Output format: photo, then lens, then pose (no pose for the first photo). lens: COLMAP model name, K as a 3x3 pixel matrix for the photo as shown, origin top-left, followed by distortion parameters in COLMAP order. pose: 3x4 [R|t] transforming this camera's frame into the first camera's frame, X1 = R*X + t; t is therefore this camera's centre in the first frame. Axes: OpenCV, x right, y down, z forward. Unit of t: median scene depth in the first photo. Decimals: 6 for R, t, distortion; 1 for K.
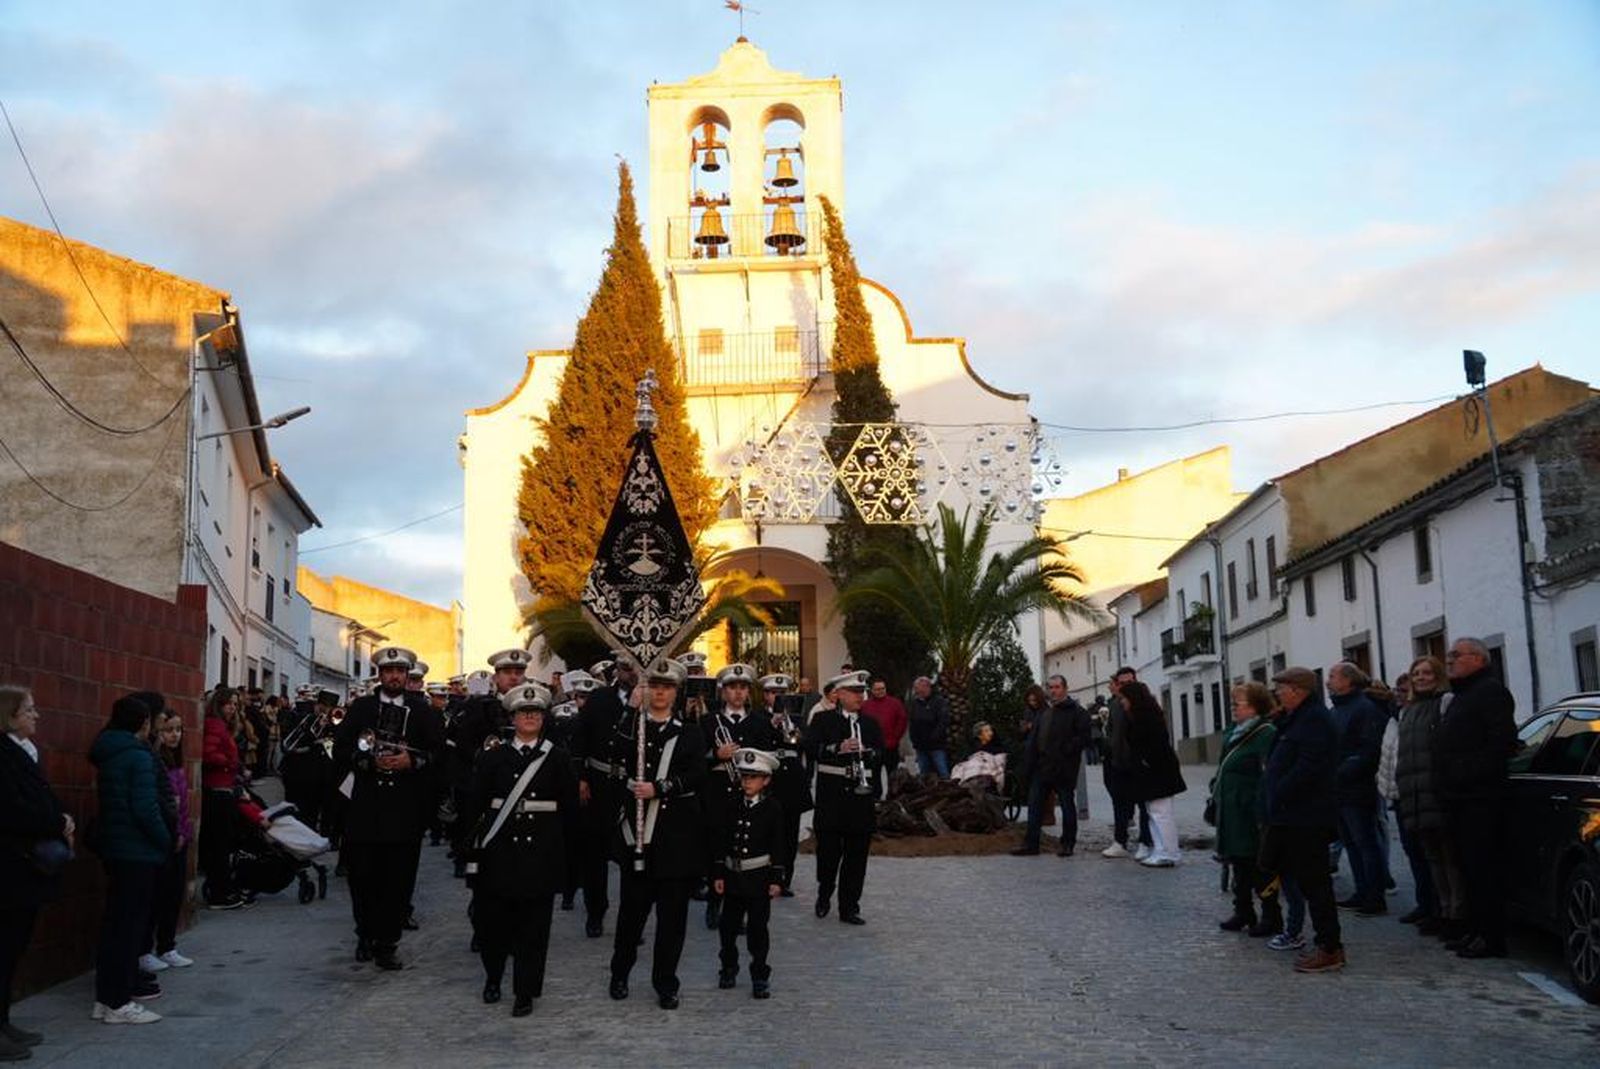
lens RADIAL K [[1597.1, 0, 765.6], [0, 1597.1, 536.9], [0, 0, 1]] dist [0.046894, -0.000131]
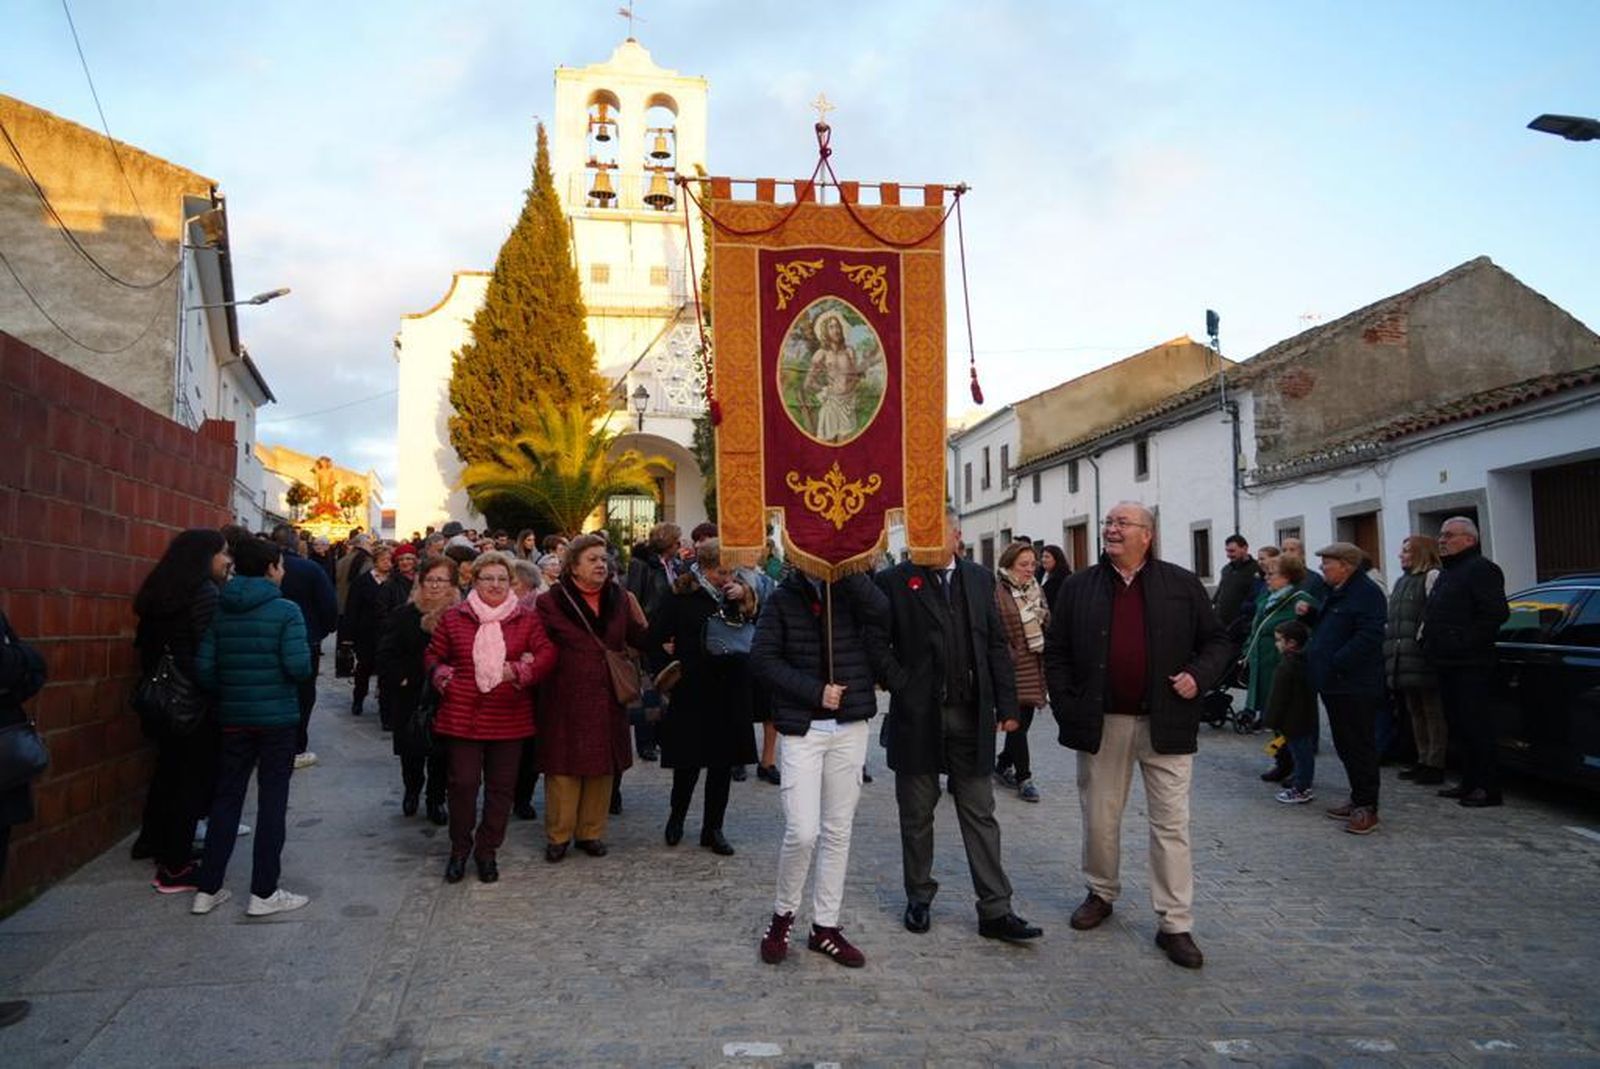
lens RADIAL K [[1095.3, 0, 800.0], [0, 1095.3, 534.5], [0, 0, 1]] dist [-0.045077, 0.040534]
pose [[0.979780, 0.032238, 0.197461, -0.050632], [-0.048970, 0.995555, 0.080448, 0.010203], [-0.193990, -0.088491, 0.977004, 0.104421]]
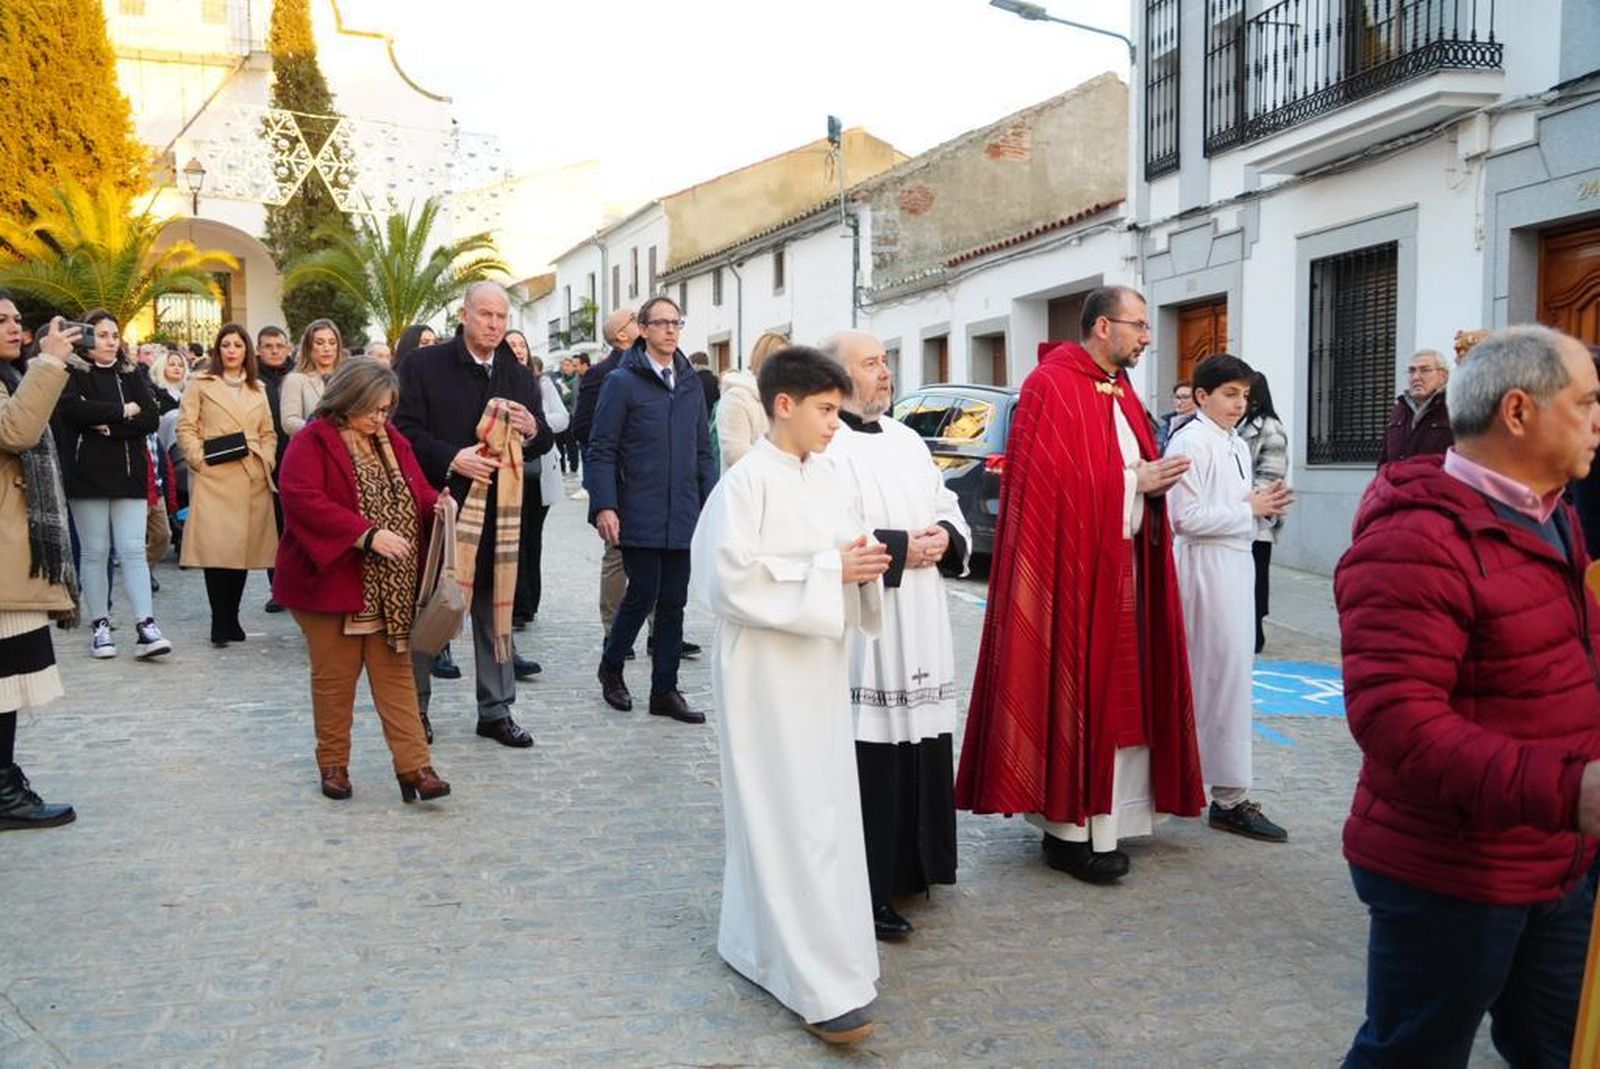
lens RADIAL K [[1440.9, 0, 800.0], [0, 1440.9, 534.5], [0, 0, 1]] dist [0.006694, 0.003601]
pose [[0.903992, -0.005646, 0.427511, -0.052759], [-0.083468, 0.978342, 0.189418, -0.003166], [-0.419322, -0.206916, 0.883943, -0.048628]]
